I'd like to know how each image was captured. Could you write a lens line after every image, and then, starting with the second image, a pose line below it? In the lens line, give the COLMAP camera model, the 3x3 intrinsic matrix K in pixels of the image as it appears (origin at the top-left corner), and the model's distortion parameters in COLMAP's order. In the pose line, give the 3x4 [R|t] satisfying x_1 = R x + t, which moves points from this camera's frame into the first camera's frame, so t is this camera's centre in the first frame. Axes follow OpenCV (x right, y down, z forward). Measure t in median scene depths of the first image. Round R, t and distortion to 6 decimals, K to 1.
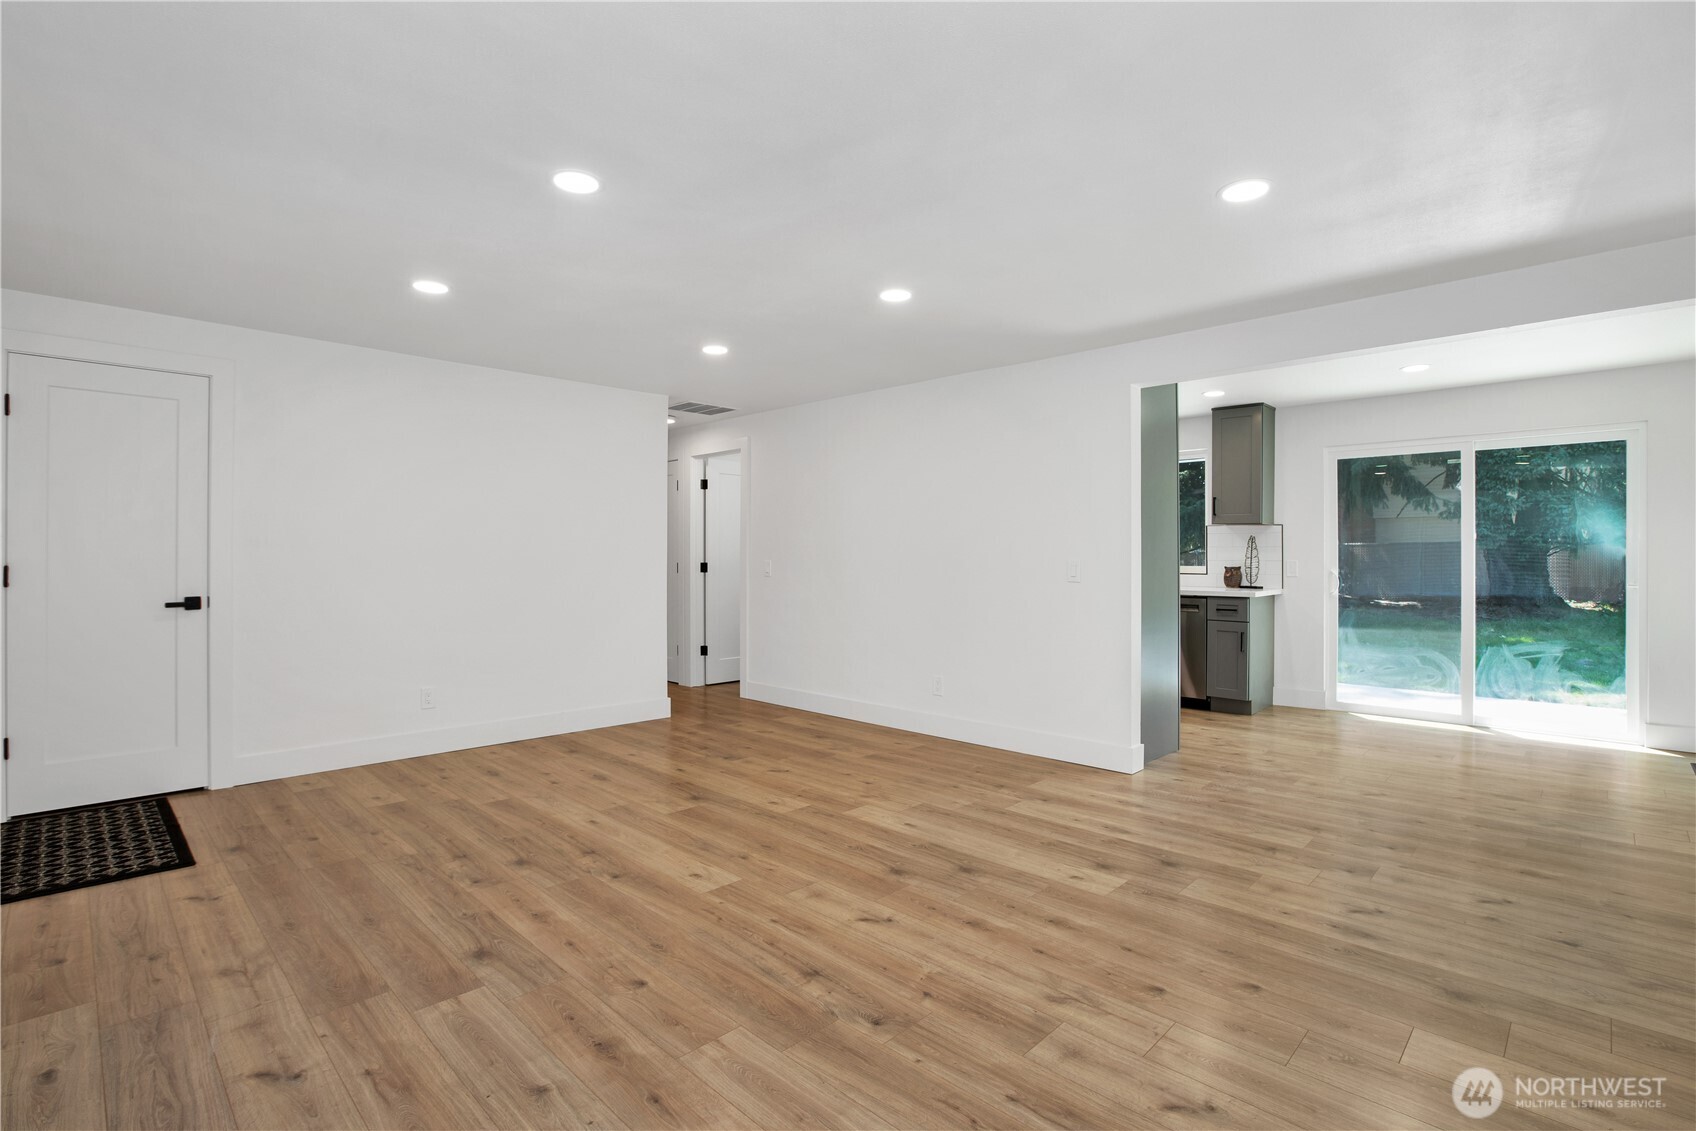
lens RADIAL K [[778.9, 0, 844.6], [0, 778.9, 561.1], [0, 0, 1]] dist [-0.033083, 0.000796]
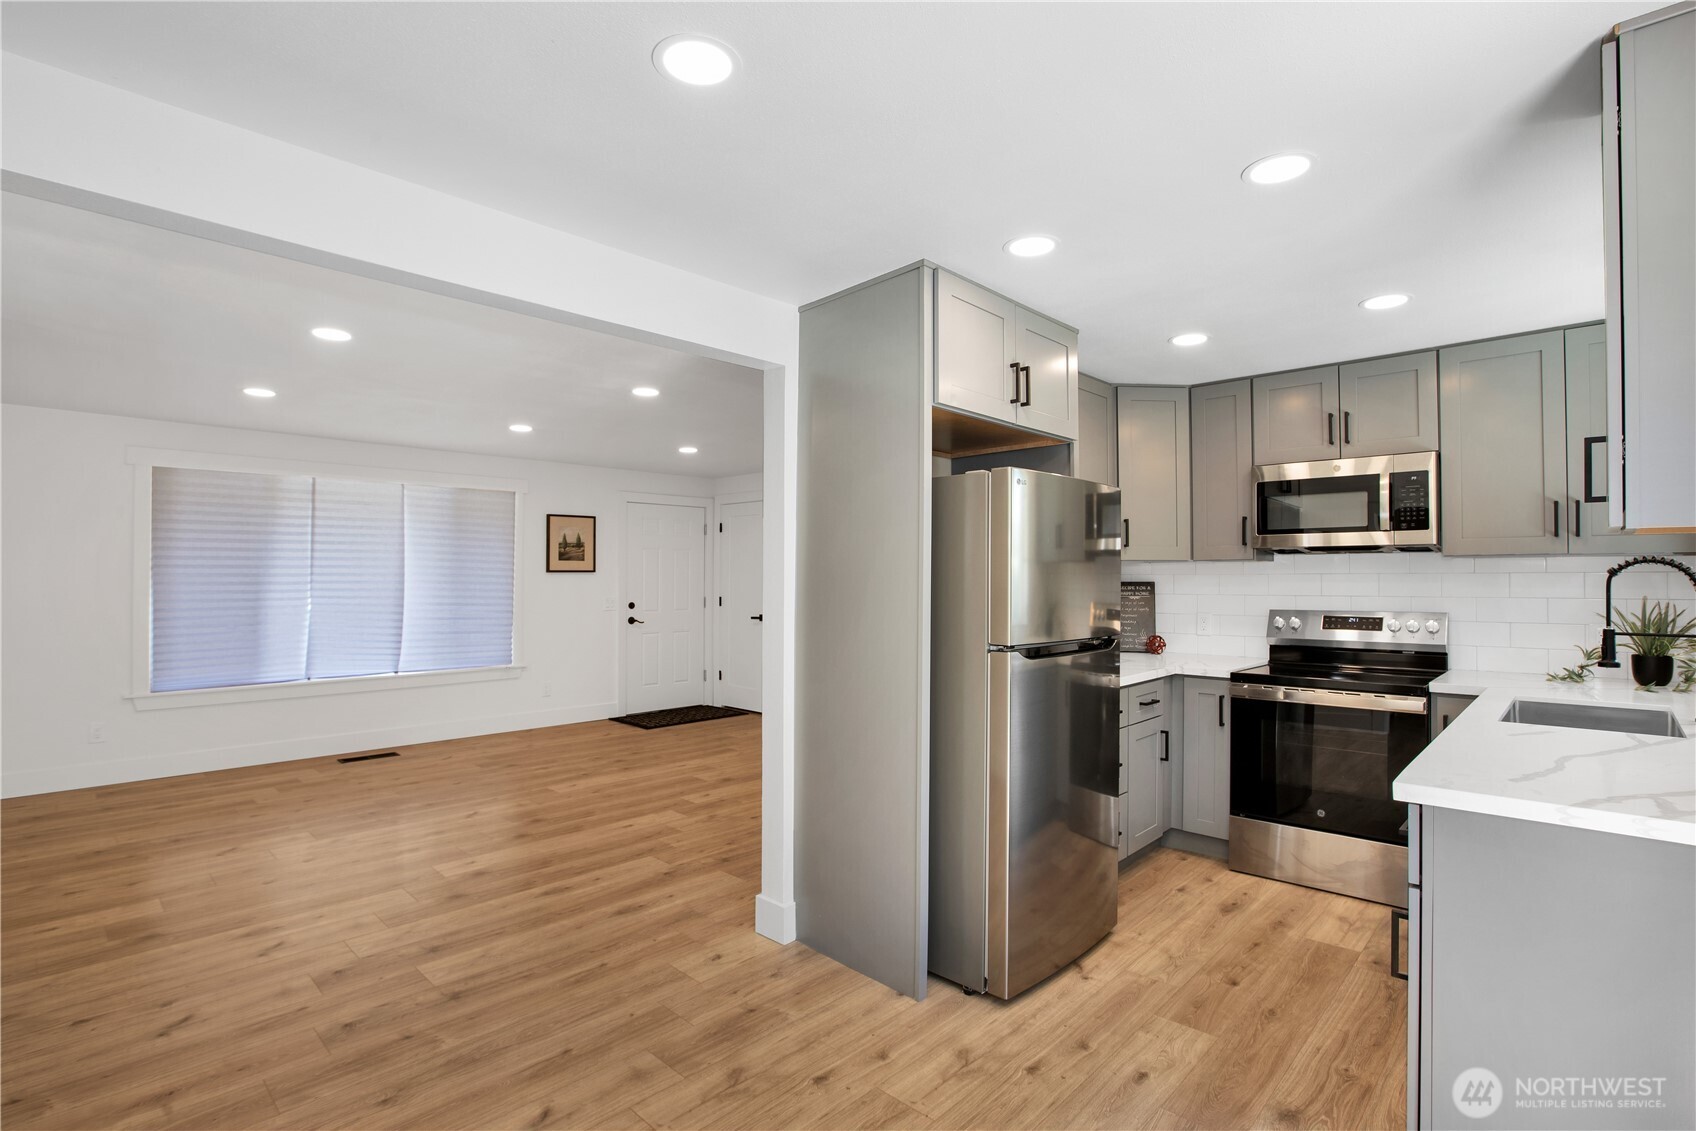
lens RADIAL K [[778.9, 0, 849.0], [0, 778.9, 571.6], [0, 0, 1]] dist [-0.033083, 0.000796]
pose [[0.039167, -0.011938, -0.999161, 1.441908], [-0.010311, 0.999871, -0.012350, -0.049978], [0.999179, 0.010786, 0.039039, 1.423684]]
